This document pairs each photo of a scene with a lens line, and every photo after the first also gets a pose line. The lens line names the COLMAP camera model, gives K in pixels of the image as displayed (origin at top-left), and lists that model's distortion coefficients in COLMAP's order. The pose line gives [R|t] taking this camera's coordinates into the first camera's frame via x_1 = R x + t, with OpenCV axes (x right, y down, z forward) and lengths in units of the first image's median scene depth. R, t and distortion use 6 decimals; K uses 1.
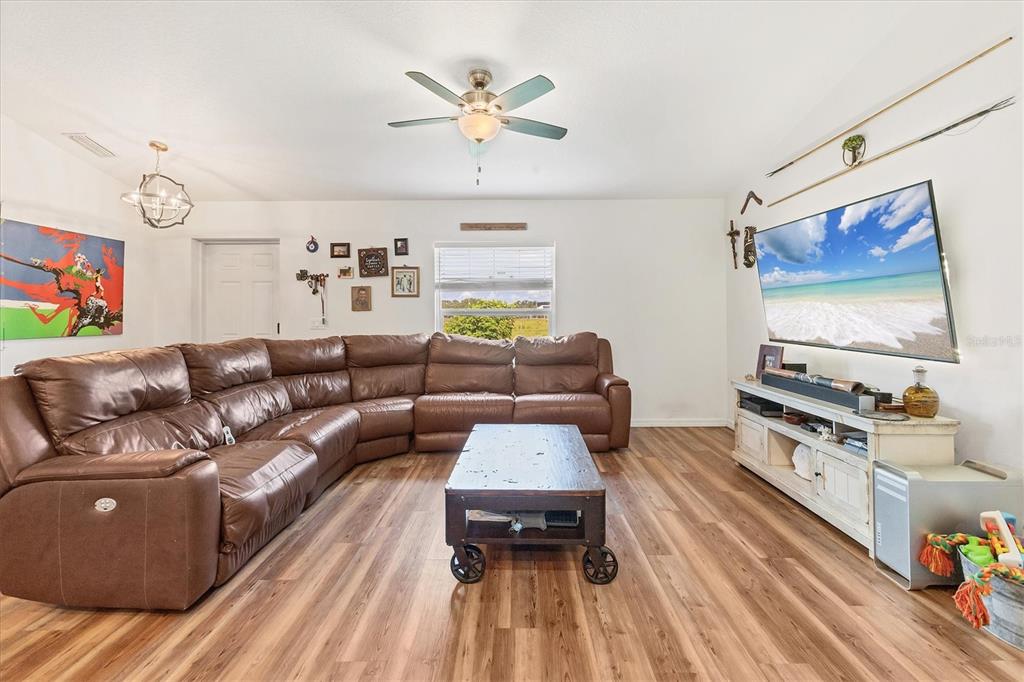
lens RADIAL K [[452.5, 0, 516.6], [0, 452.5, 312.5], [0, 0, 1]] dist [0.002831, 0.000719]
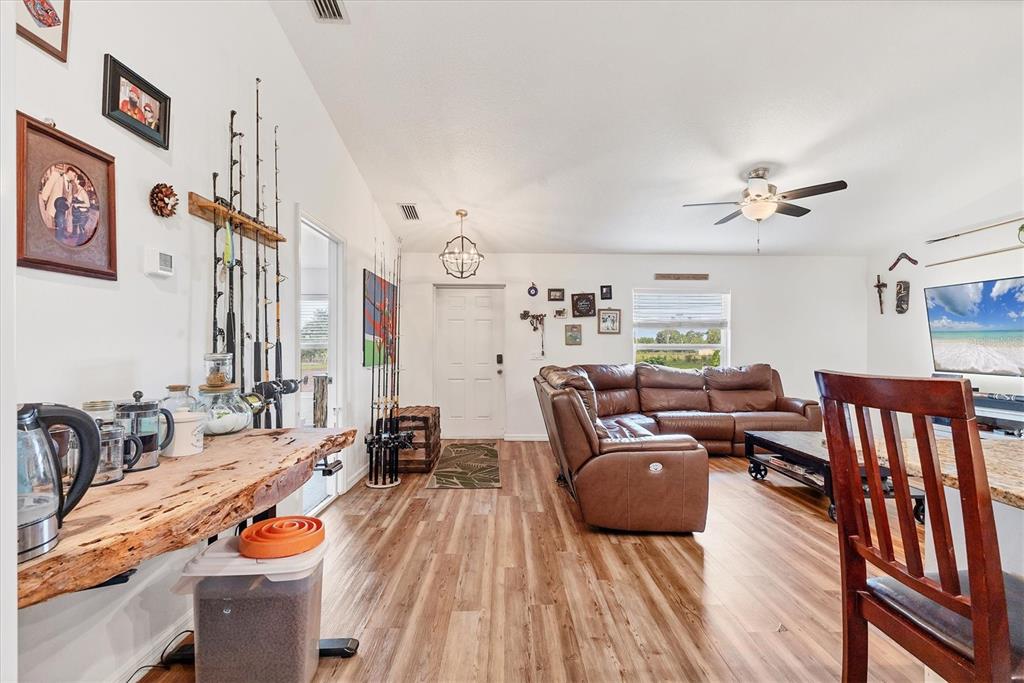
lens RADIAL K [[455.9, 0, 527.3], [0, 455.9, 348.2], [0, 0, 1]] dist [0.040611, -0.020113]
pose [[0.998775, 0.009284, 0.048610, -0.525192], [-0.009483, 0.999948, 0.003866, 0.001404], [-0.048572, -0.004323, 0.998810, -0.213749]]
